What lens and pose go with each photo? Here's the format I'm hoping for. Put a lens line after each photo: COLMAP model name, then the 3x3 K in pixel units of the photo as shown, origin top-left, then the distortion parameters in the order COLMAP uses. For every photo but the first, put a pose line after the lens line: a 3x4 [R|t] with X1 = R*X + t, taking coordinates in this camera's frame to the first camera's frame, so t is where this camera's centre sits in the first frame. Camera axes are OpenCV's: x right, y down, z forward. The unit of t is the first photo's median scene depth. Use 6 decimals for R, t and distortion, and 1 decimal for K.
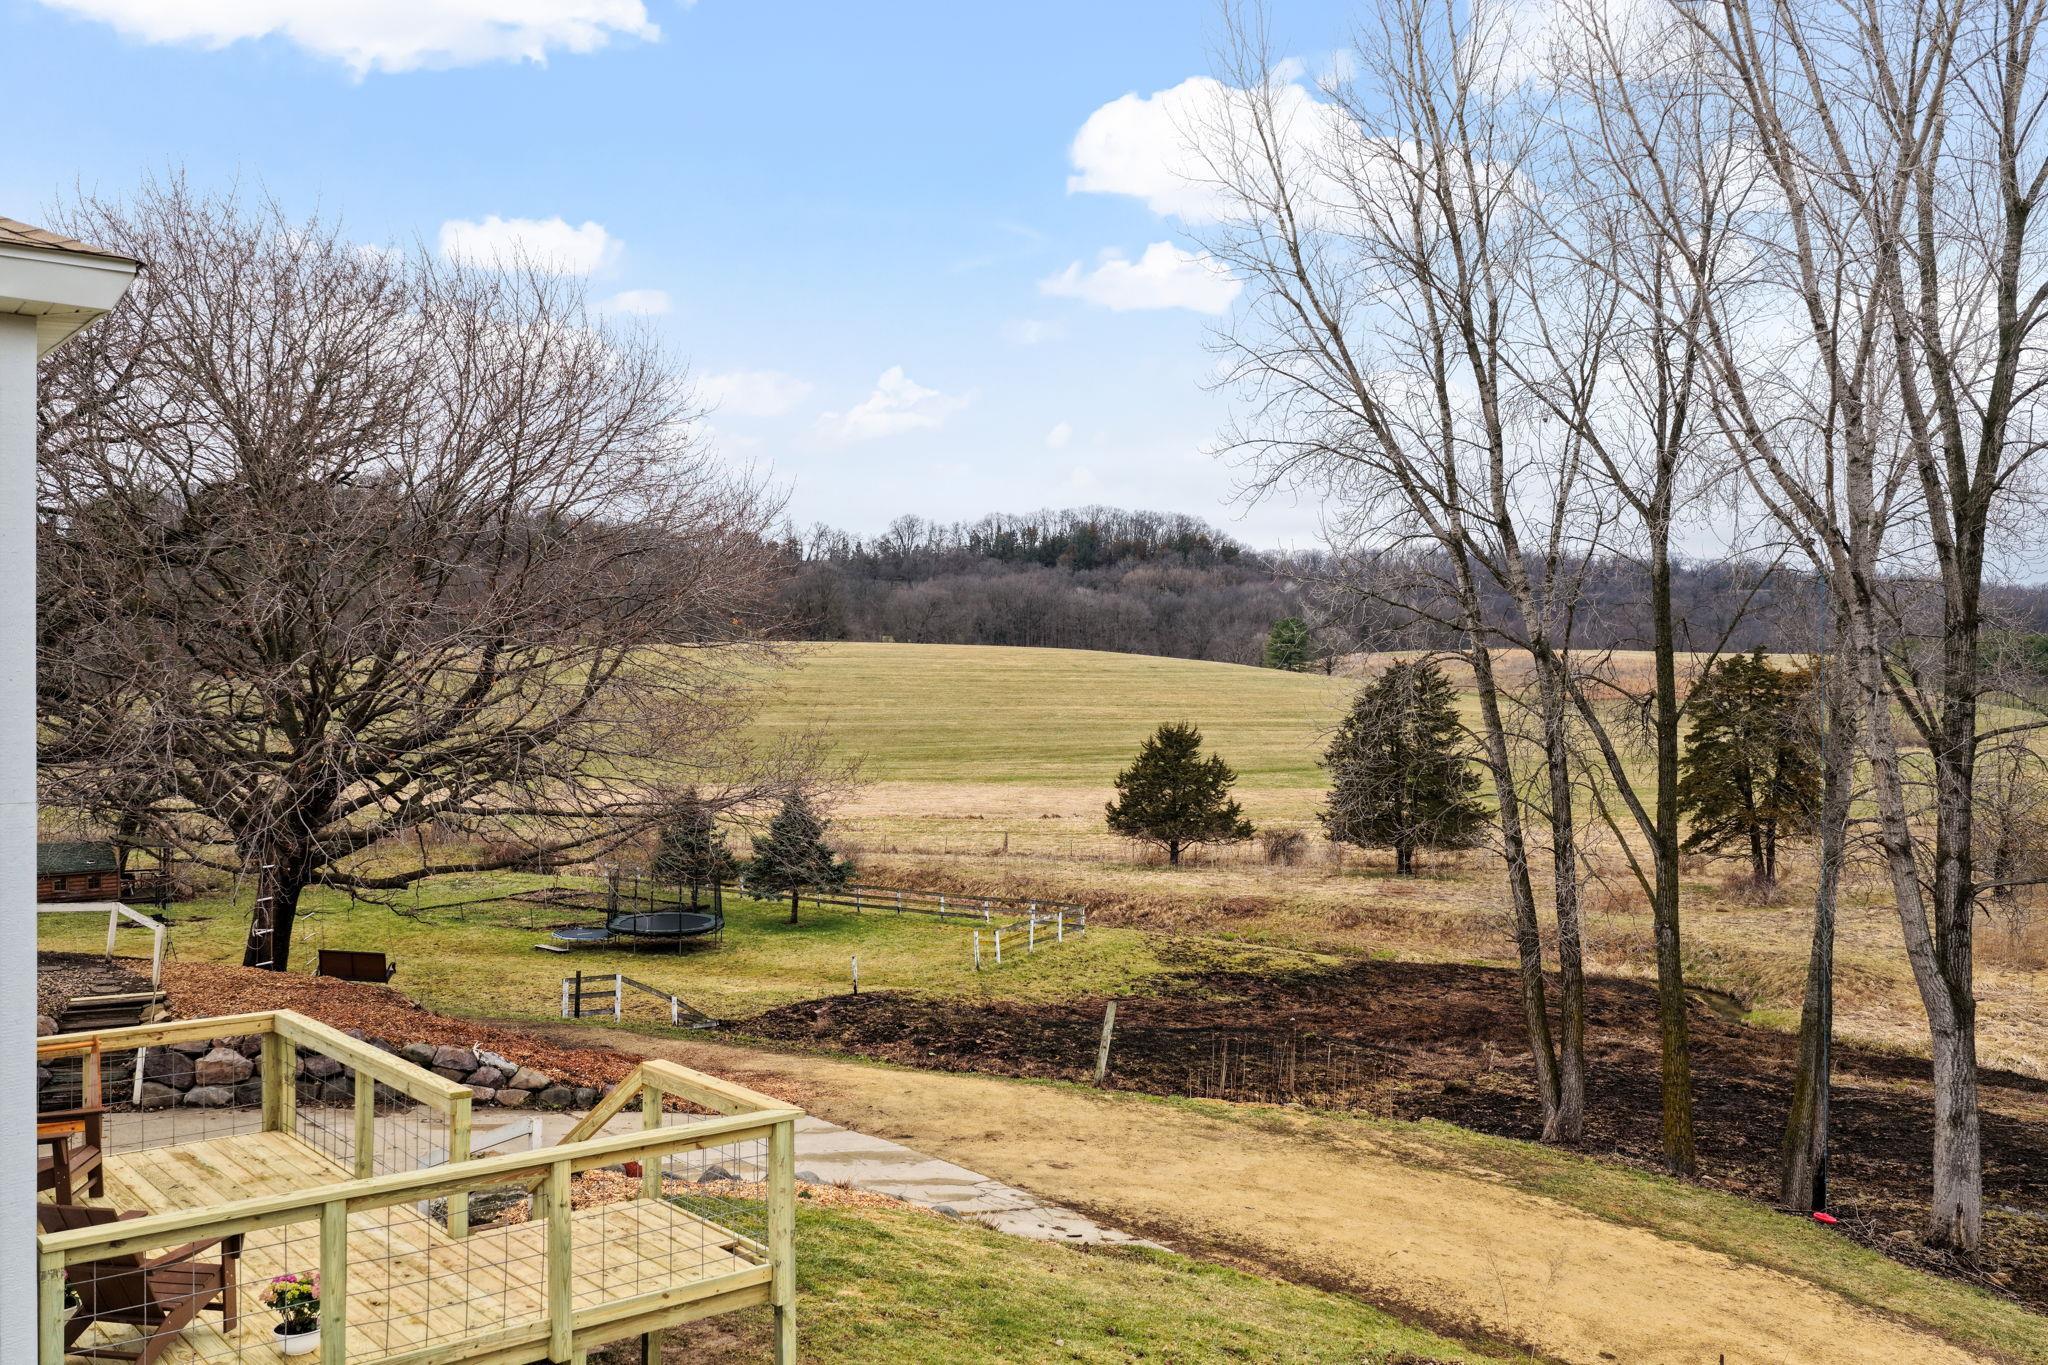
lens RADIAL K [[1708.7, 0, 1020.9], [0, 1708.7, 684.8], [0, 0, 1]] dist [-0.004613, 0.016151]
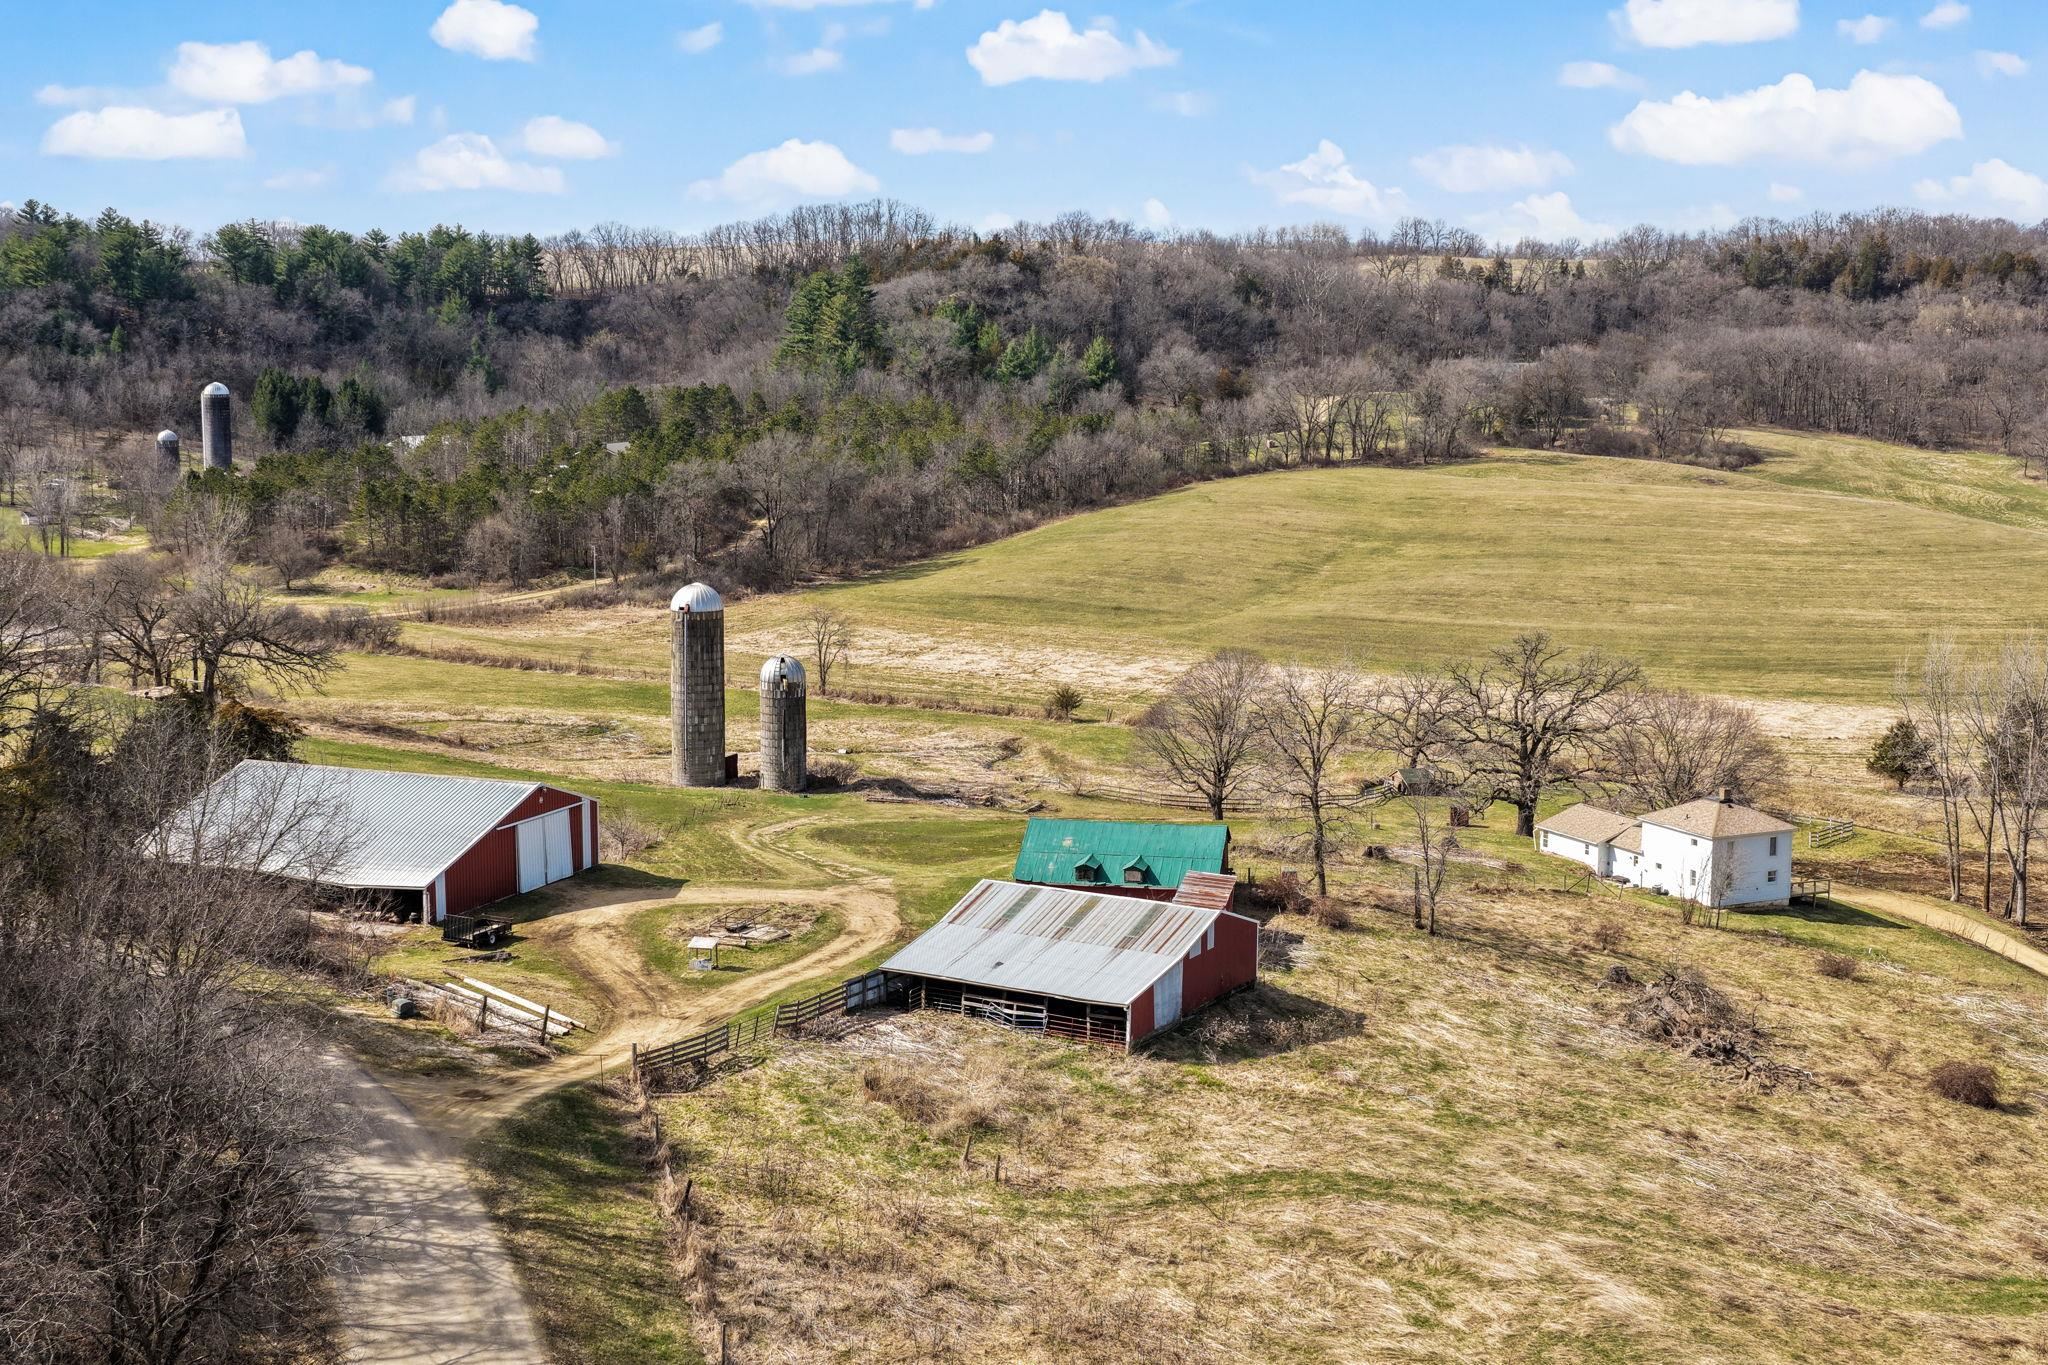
lens RADIAL K [[2543.8, 0, 1024.0], [0, 2543.8, 682.5], [0, 0, 1]] dist [-0.000575, -0.009300]
pose [[0.961396, 0.038317, -0.272489, -0.116686], [0.000083, 0.990217, 0.139538, -0.563563], [0.275170, -0.134173, 0.951987, -2.712161]]
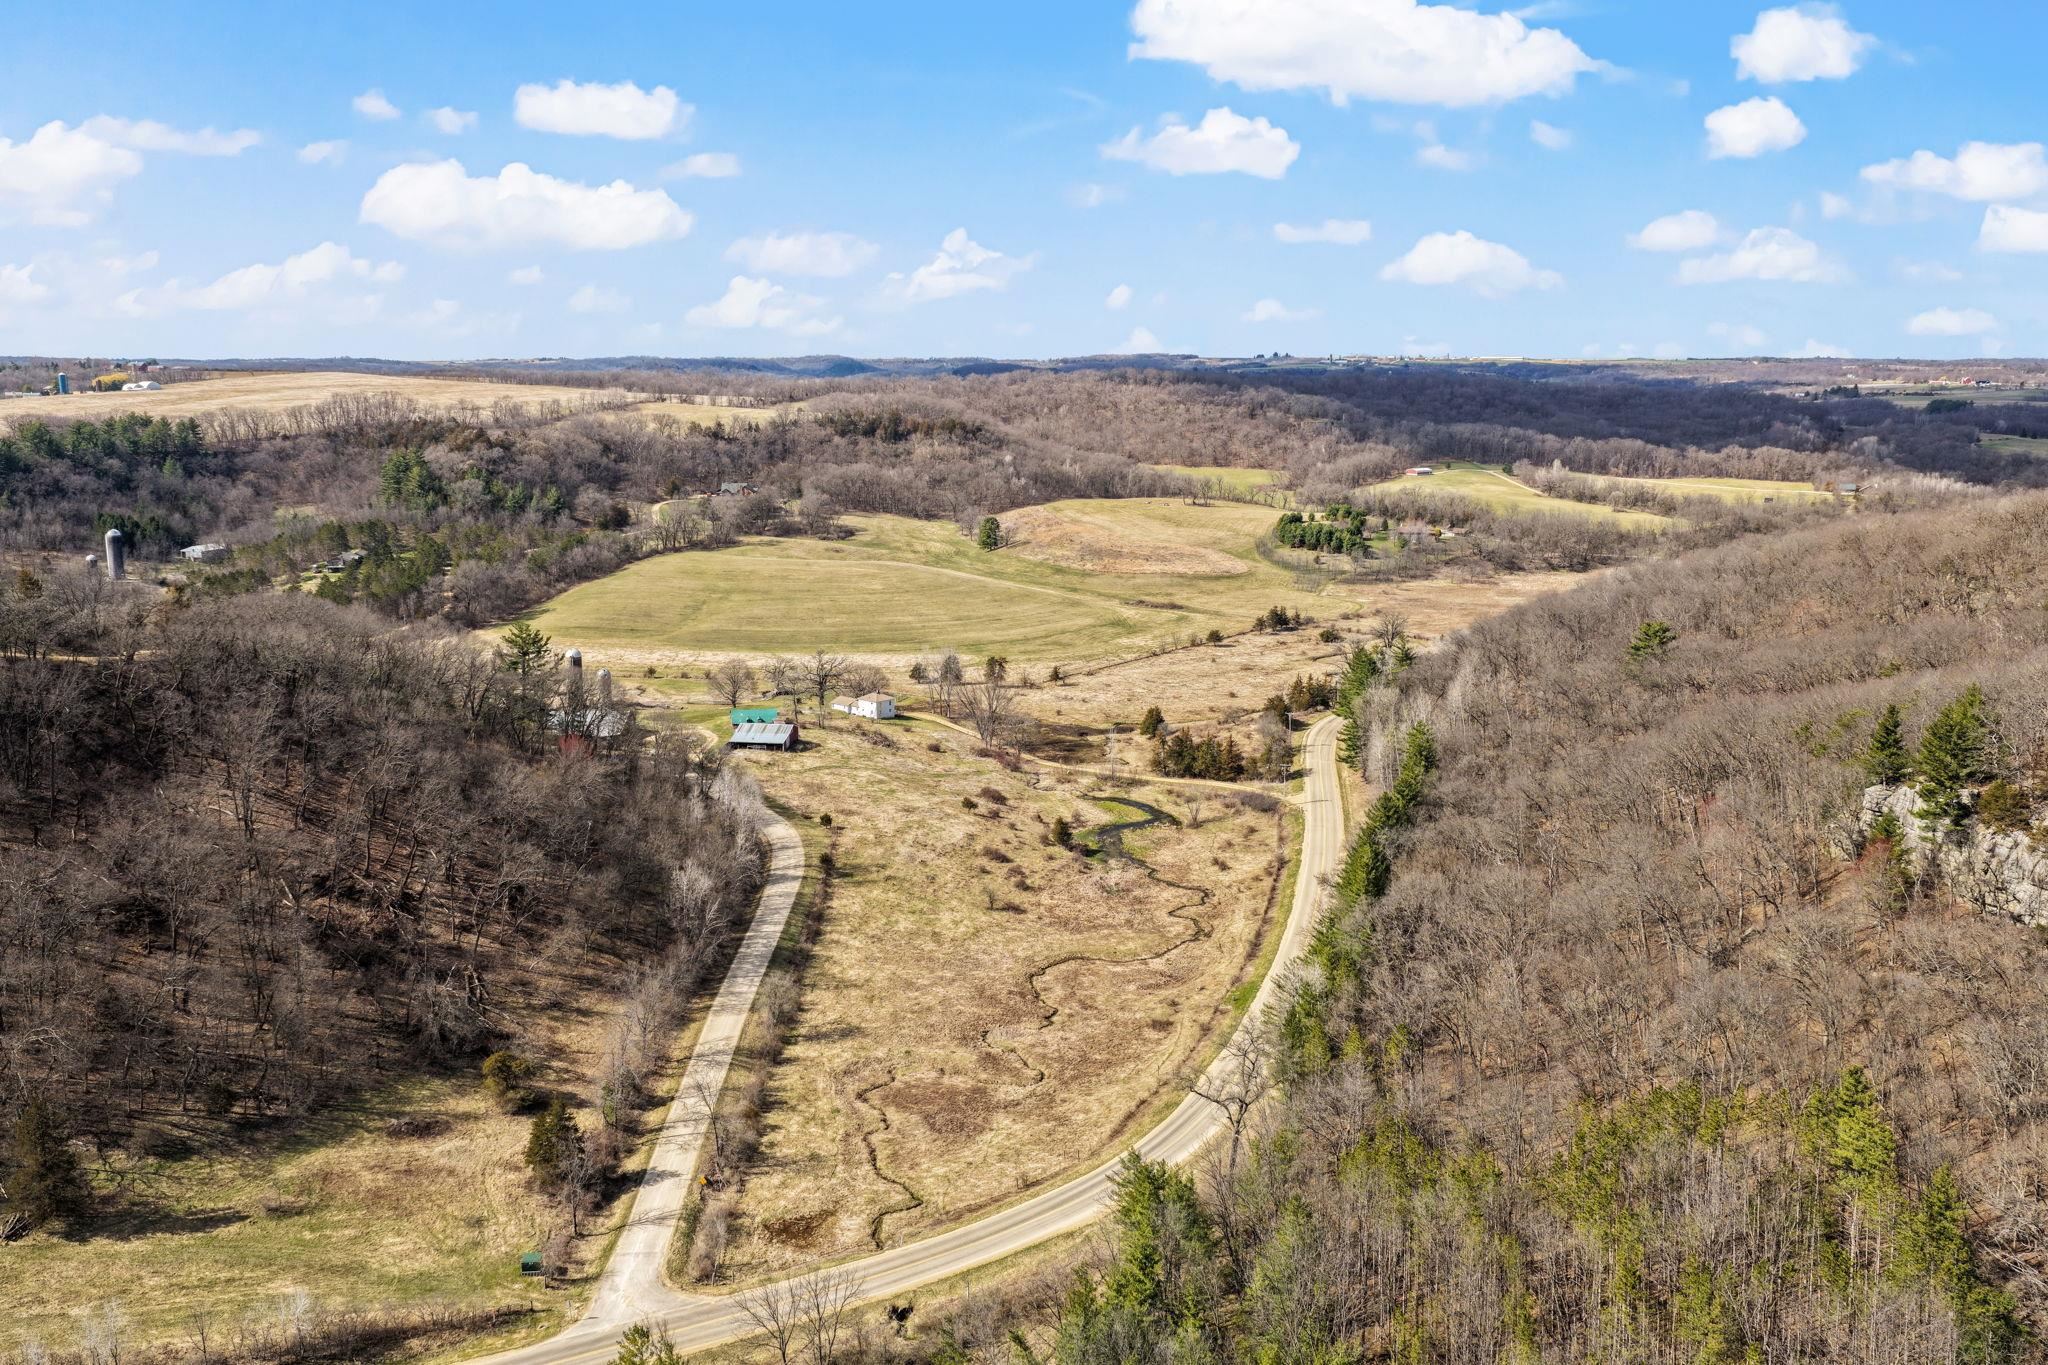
lens RADIAL K [[1708.7, 0, 1020.9], [0, 1708.7, 684.8], [0, 0, 1]] dist [-0.004613, 0.016151]
pose [[0.993102, -0.021832, 0.115207, -0.376443], [-0.000242, 0.982130, 0.188204, -1.515000], [-0.117257, -0.186933, 0.975350, -7.361991]]
